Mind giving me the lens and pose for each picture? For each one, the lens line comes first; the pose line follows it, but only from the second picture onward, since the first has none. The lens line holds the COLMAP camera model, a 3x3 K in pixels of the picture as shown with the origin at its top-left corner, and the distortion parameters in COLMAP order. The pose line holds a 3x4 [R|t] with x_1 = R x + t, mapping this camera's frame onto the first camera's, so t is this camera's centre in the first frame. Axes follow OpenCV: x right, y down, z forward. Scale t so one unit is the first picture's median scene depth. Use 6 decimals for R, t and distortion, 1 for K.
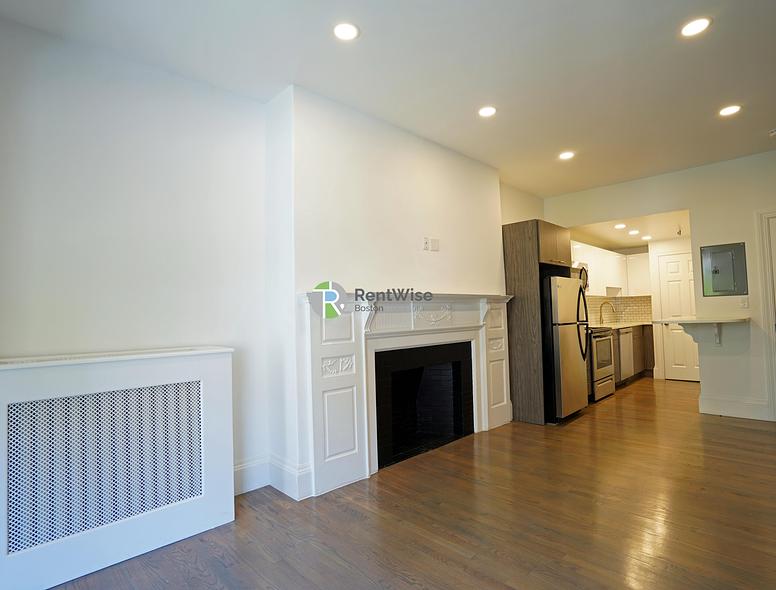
lens RADIAL K [[412.5, 0, 388.6], [0, 412.5, 296.9], [0, 0, 1]] dist [-0.064533, 0.030160]
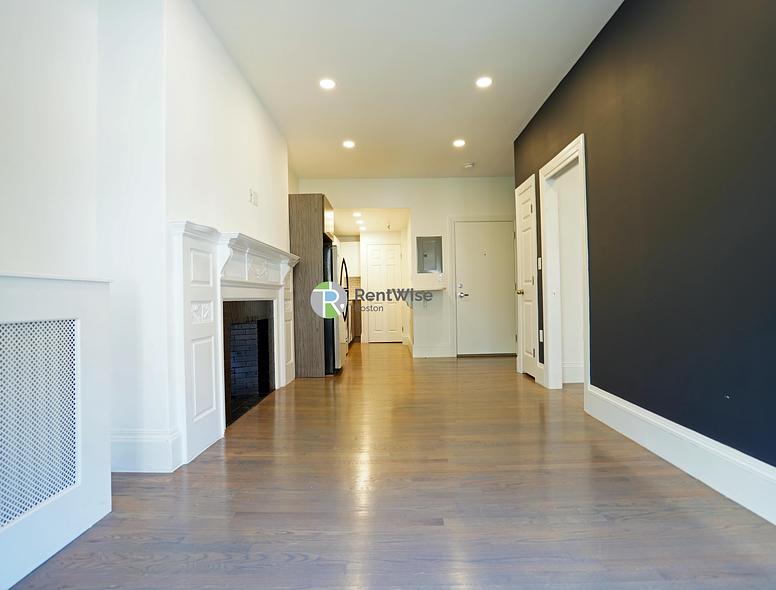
lens RADIAL K [[412.5, 0, 388.6], [0, 412.5, 296.9], [0, 0, 1]] dist [-0.064533, 0.030160]
pose [[0.700968, 0.015900, 0.713015, -0.325277], [-0.028918, 0.999563, 0.006139, 0.084163], [-0.712606, -0.024922, 0.701122, 0.080300]]
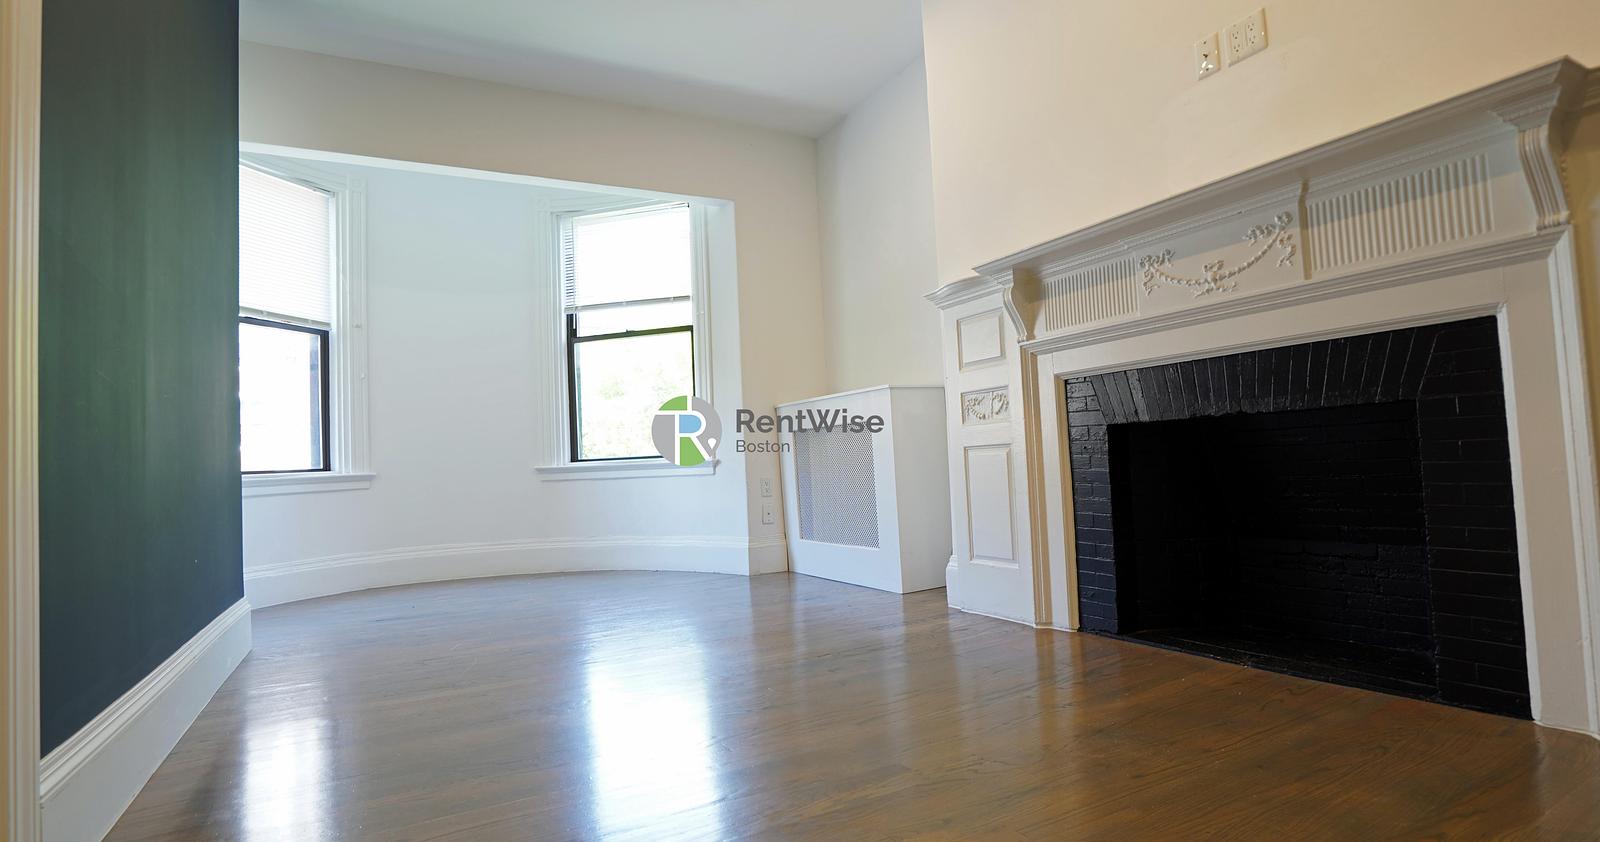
lens RADIAL K [[788.6, 0, 797.1], [0, 788.6, 424.3], [0, 0, 1]] dist [-0.049887, 0.000132]
pose [[-0.265738, -0.009800, -0.963996, 0.709974], [0.093328, 0.994990, -0.035842, 0.146755], [0.959517, -0.099493, -0.263492, 0.732221]]
